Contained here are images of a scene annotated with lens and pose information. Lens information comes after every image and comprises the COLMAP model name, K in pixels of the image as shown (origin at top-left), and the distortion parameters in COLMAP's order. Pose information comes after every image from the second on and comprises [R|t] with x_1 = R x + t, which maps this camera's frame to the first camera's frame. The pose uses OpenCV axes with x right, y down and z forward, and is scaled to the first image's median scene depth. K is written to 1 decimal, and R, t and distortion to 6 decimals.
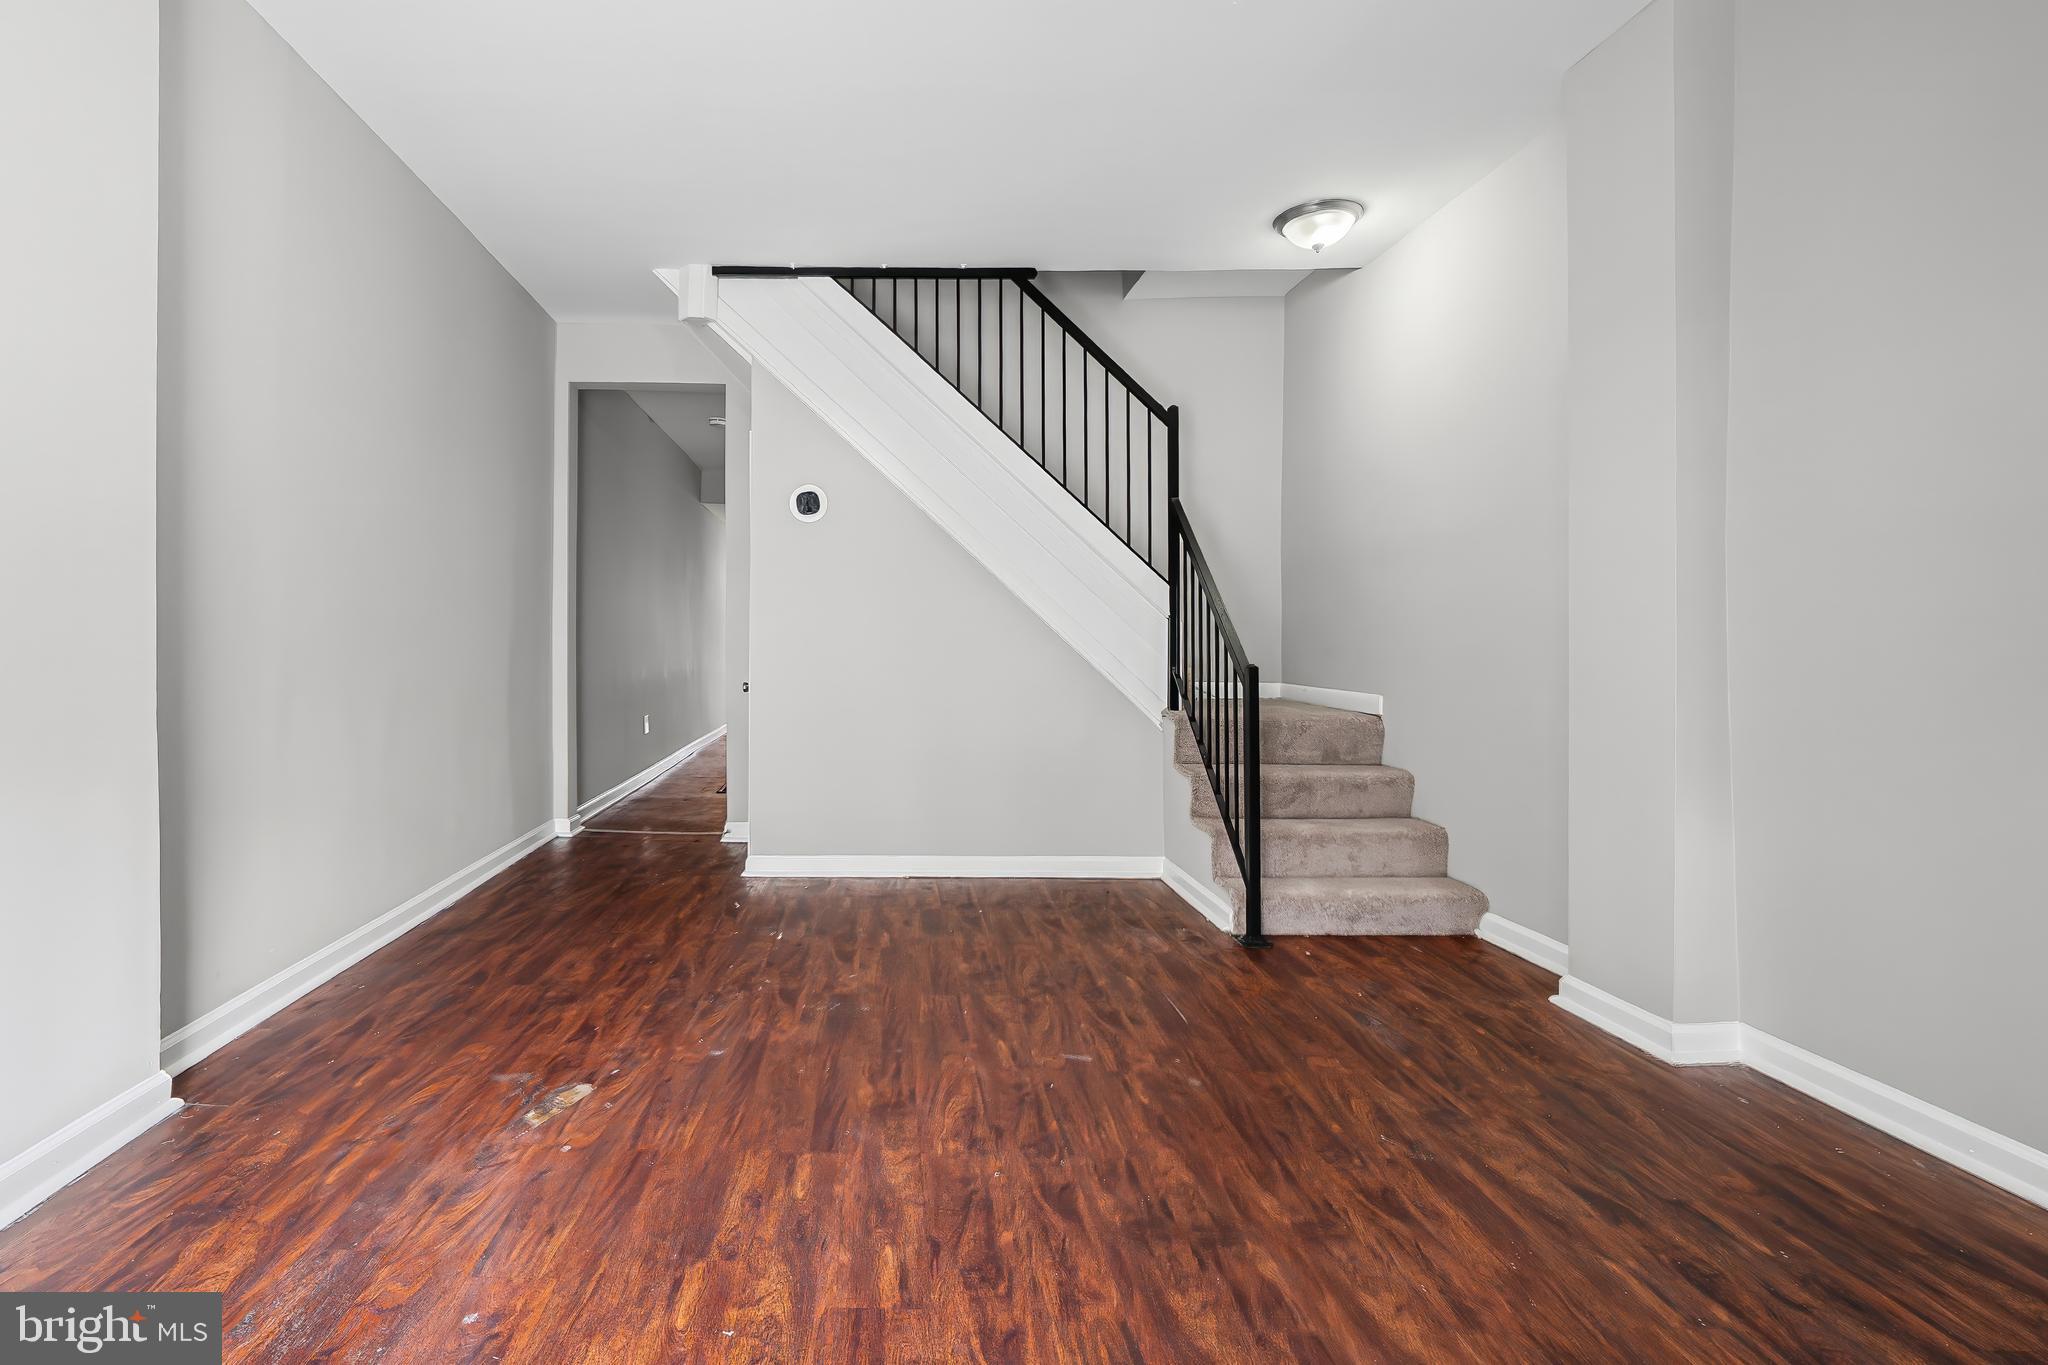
lens RADIAL K [[943.4, 0, 974.9], [0, 943.4, 624.4], [0, 0, 1]] dist [-0.009814, 0.000350]
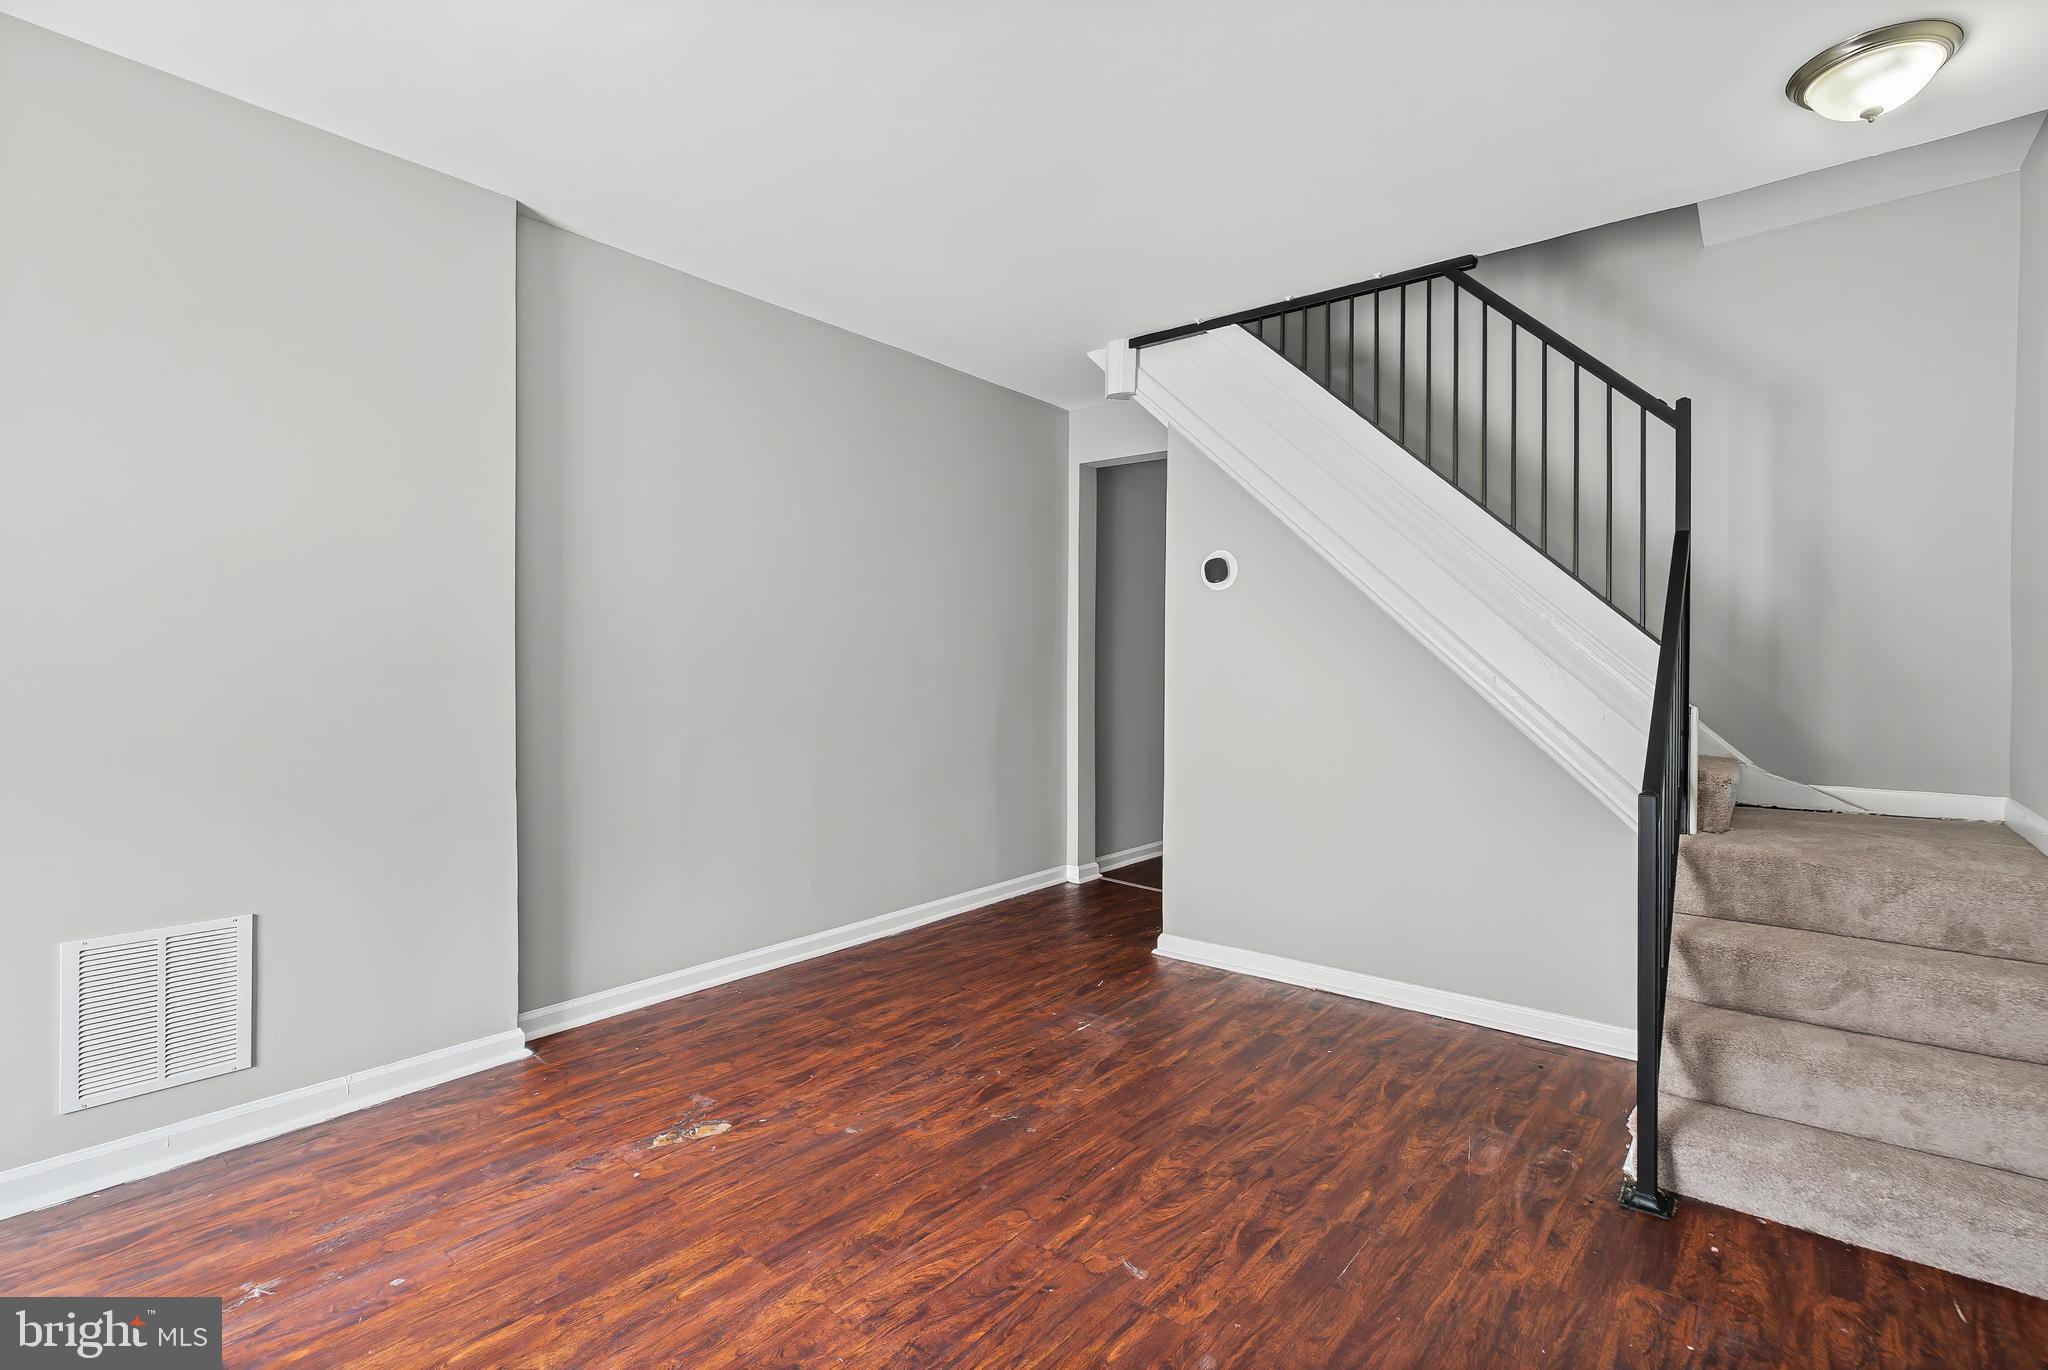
lens RADIAL K [[943.4, 0, 1024.4], [0, 943.4, 679.0], [0, 0, 1]] dist [-0.009814, 0.000350]
pose [[0.777783, 0.006629, -0.628498, 0.418737], [0.003196, 0.999890, 0.014501, -0.054489], [0.628525, -0.013287, 0.777676, 0.231178]]
